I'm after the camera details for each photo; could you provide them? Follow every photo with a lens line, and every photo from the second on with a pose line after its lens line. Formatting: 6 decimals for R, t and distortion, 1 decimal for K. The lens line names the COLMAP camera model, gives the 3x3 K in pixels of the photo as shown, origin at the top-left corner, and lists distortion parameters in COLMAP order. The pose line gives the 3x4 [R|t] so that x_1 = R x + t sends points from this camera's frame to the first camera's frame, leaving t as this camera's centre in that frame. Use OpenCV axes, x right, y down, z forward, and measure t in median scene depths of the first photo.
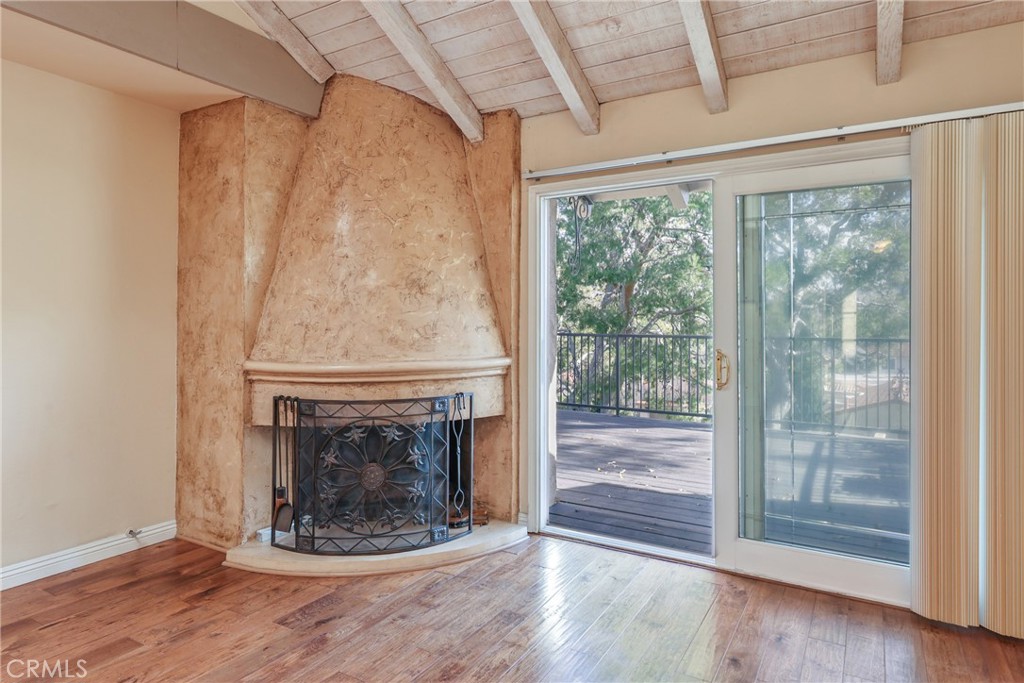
lens RADIAL K [[598.3, 0, 517.0], [0, 598.3, 313.1], [0, 0, 1]] dist [0.001051, 0.000334]
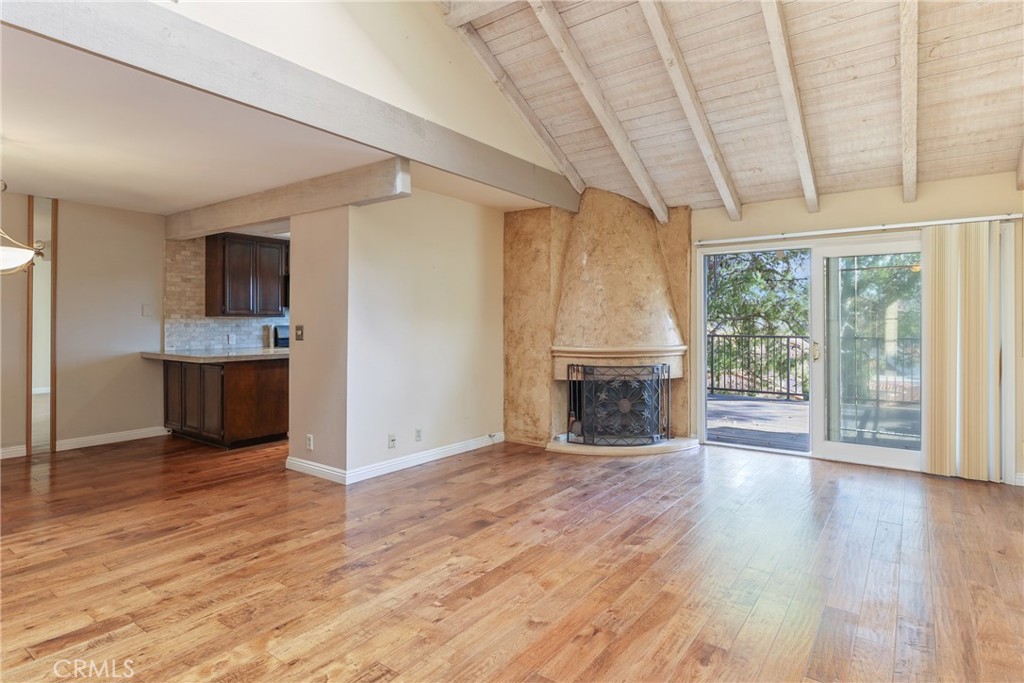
lens RADIAL K [[555.4, 0, 507.3], [0, 555.4, 319.6], [0, 0, 1]] dist [-0.003975, 0.000064]
pose [[0.994934, -0.000508, -0.100526, -0.406016], [0.000783, 0.999996, 0.002691, -0.007838], [0.100525, -0.002756, 0.994931, -0.750371]]
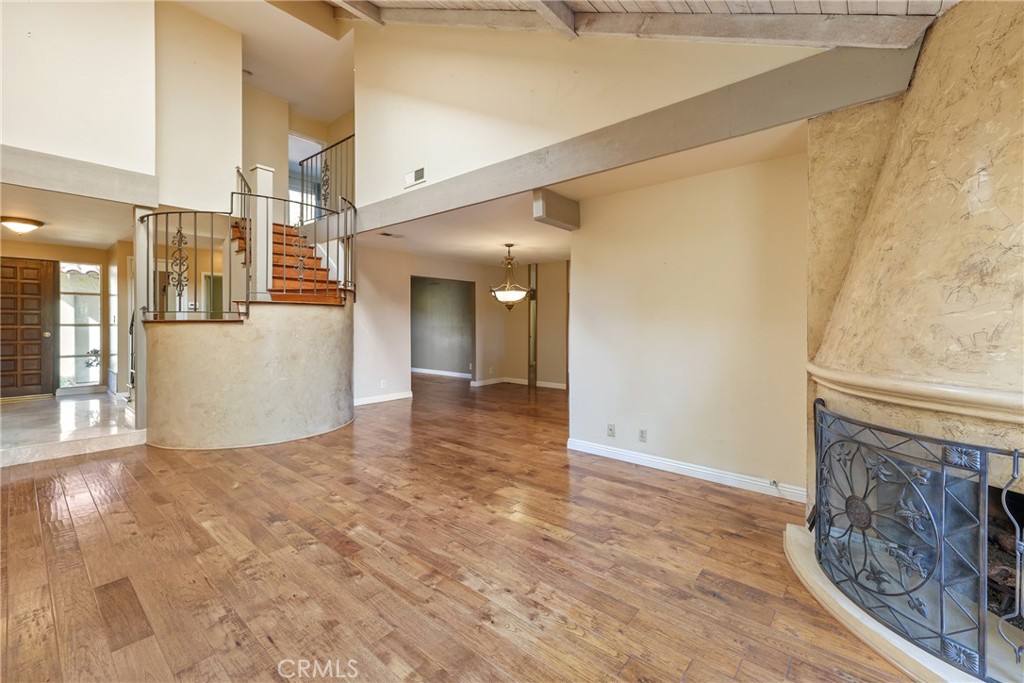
lens RADIAL K [[424.9, 0, 516.8], [0, 424.9, 328.9], [0, 0, 1]] dist [-0.000970, -0.000249]
pose [[-0.171490, 0.008247, -0.985151, 0.393067], [0.007462, 0.999947, 0.007072, 0.009412], [0.985158, -0.006138, -0.171543, 0.591438]]
